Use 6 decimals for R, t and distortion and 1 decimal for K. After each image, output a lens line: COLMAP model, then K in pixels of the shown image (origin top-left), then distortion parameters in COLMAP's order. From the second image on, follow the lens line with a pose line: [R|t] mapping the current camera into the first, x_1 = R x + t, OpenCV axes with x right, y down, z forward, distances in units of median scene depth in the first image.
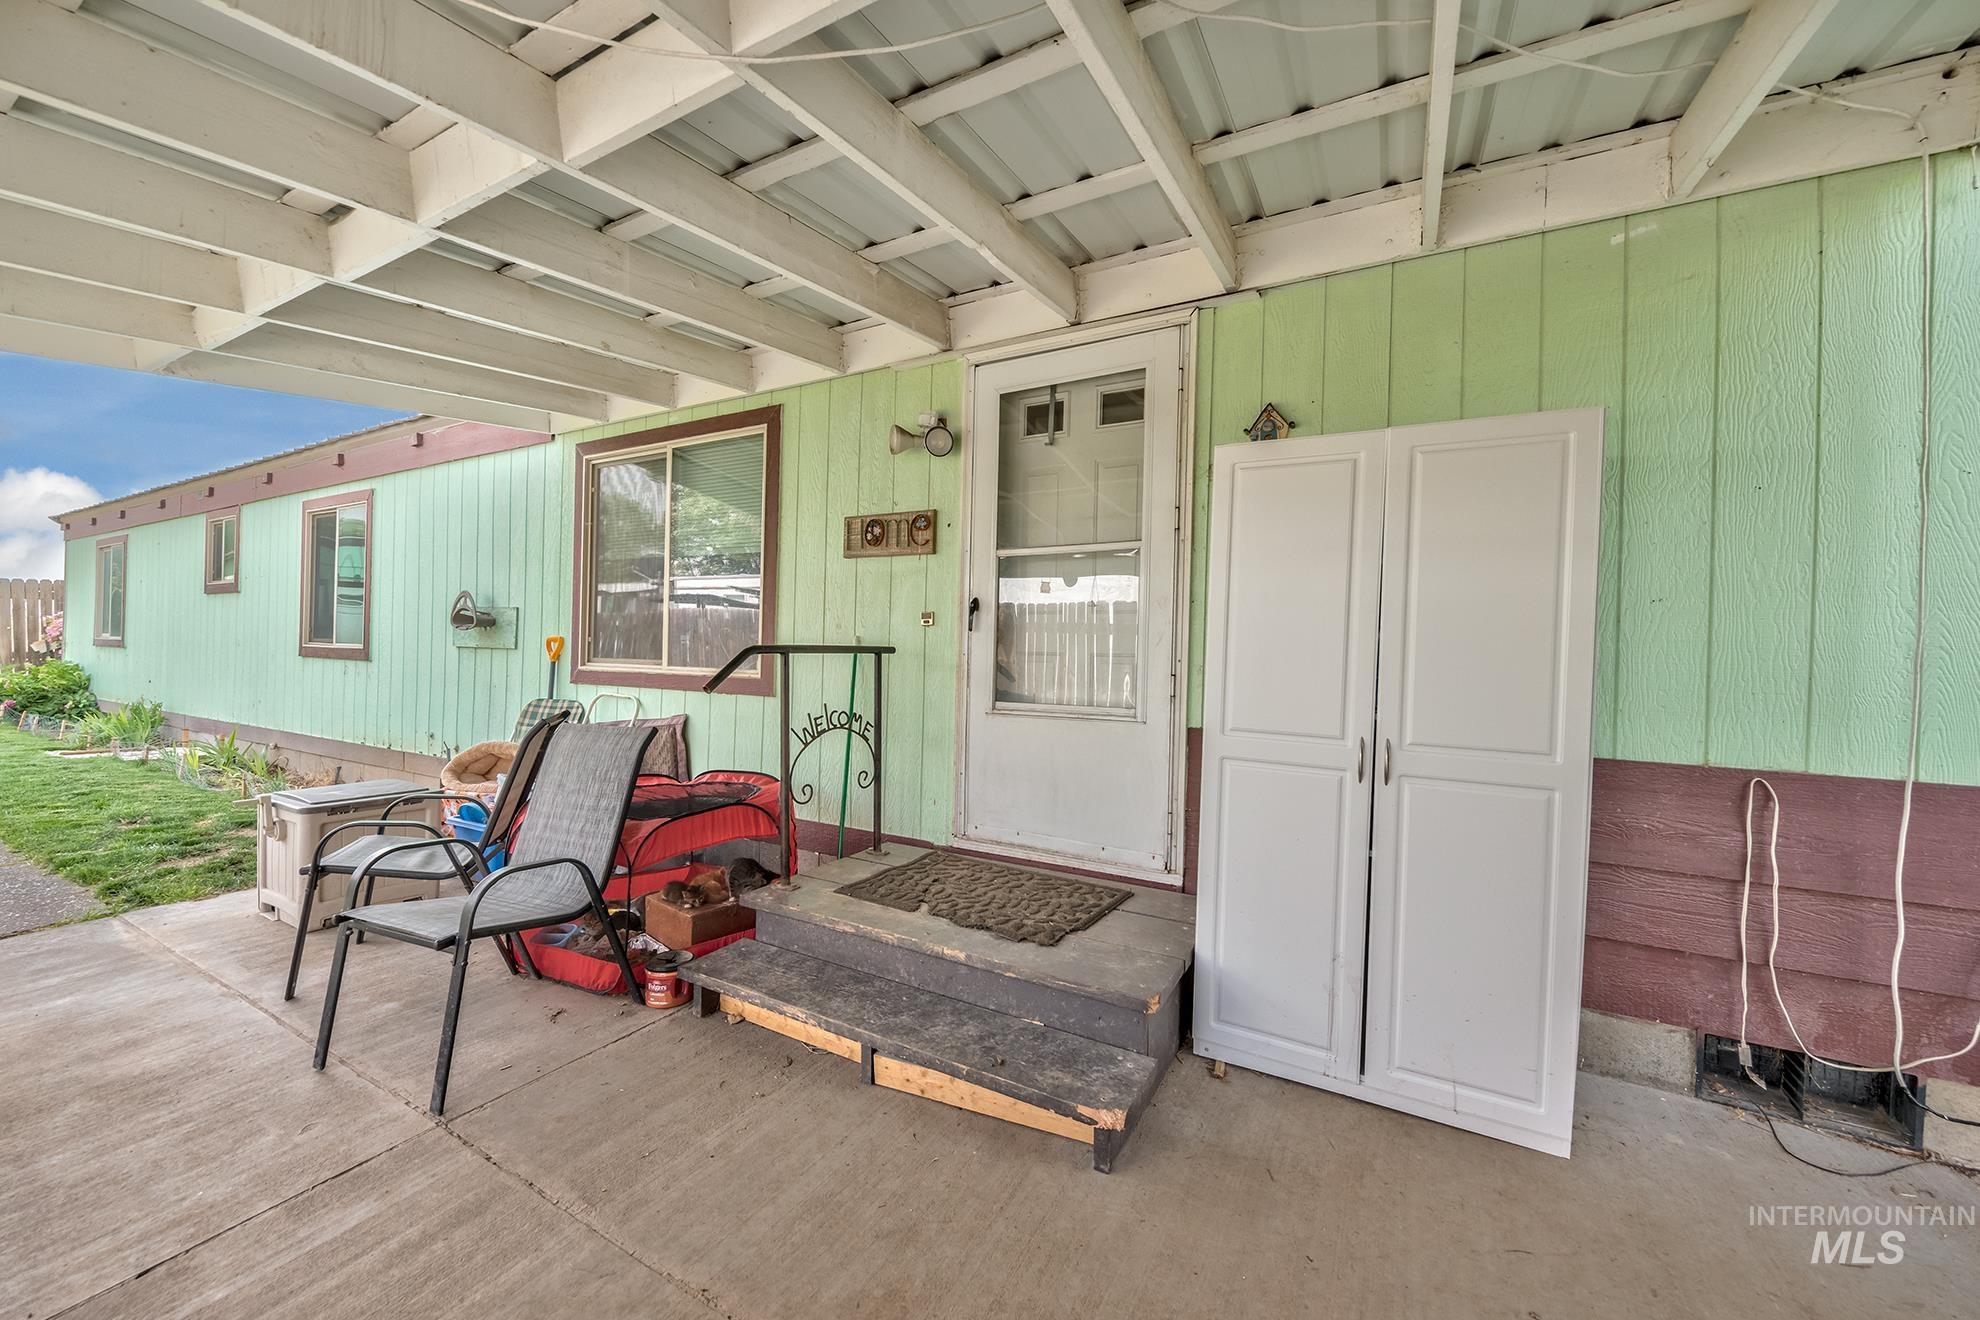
lens RADIAL K [[747.5, 0, 1003.1], [0, 747.5, 657.4], [0, 0, 1]] dist [-0.001003, 0.000036]
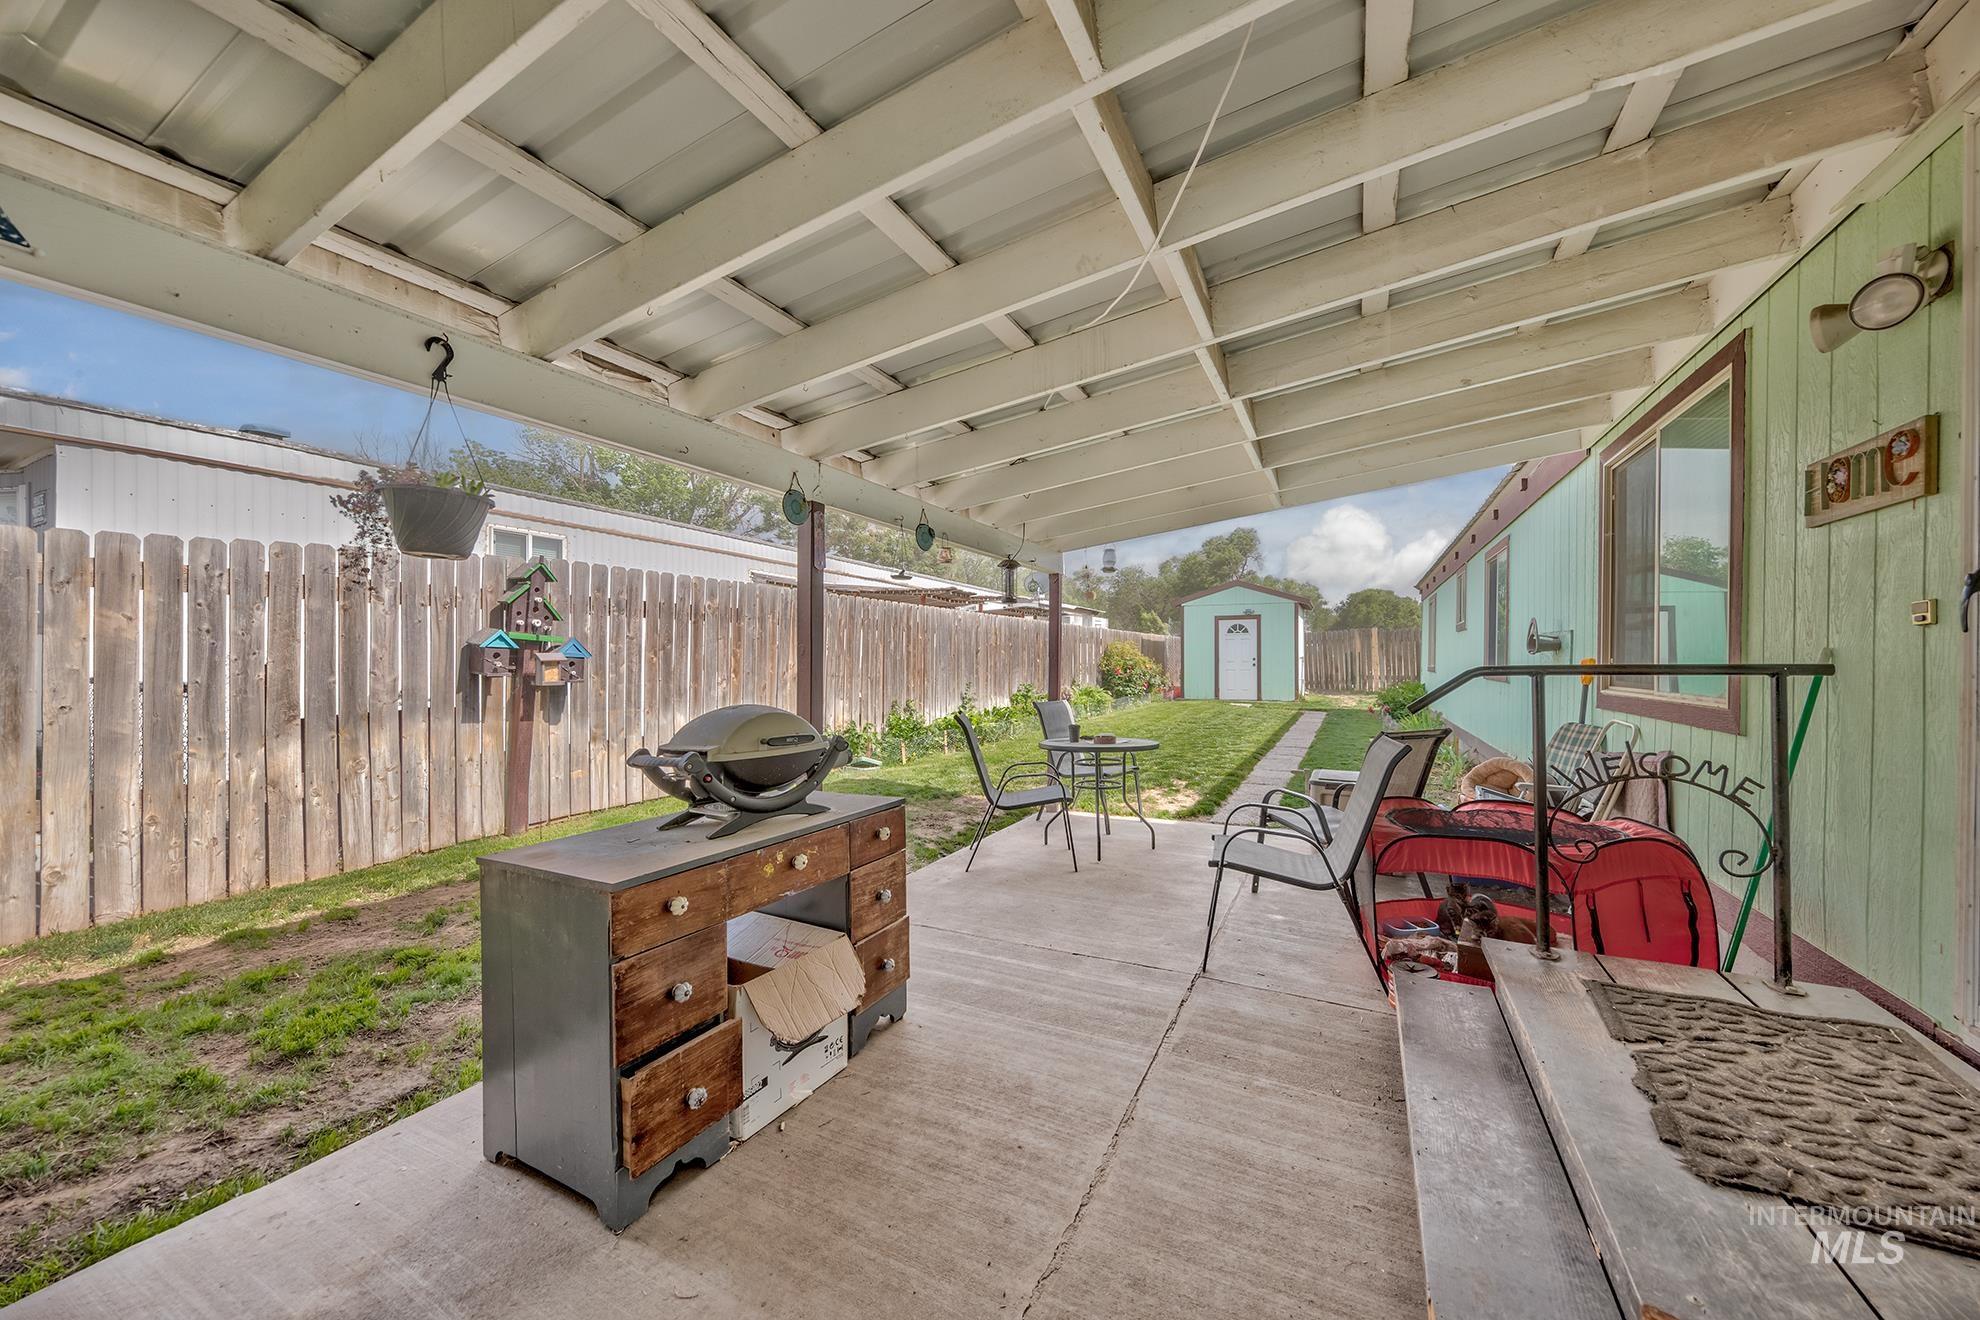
lens RADIAL K [[747.5, 0, 1003.1], [0, 747.5, 657.4], [0, 0, 1]] dist [-0.001003, 0.000036]
pose [[0.005470, -0.026098, -0.999644, 0.454636], [-0.005060, 0.999646, -0.026125, -0.000451], [0.999972, 0.005201, 0.005336, 0.316100]]
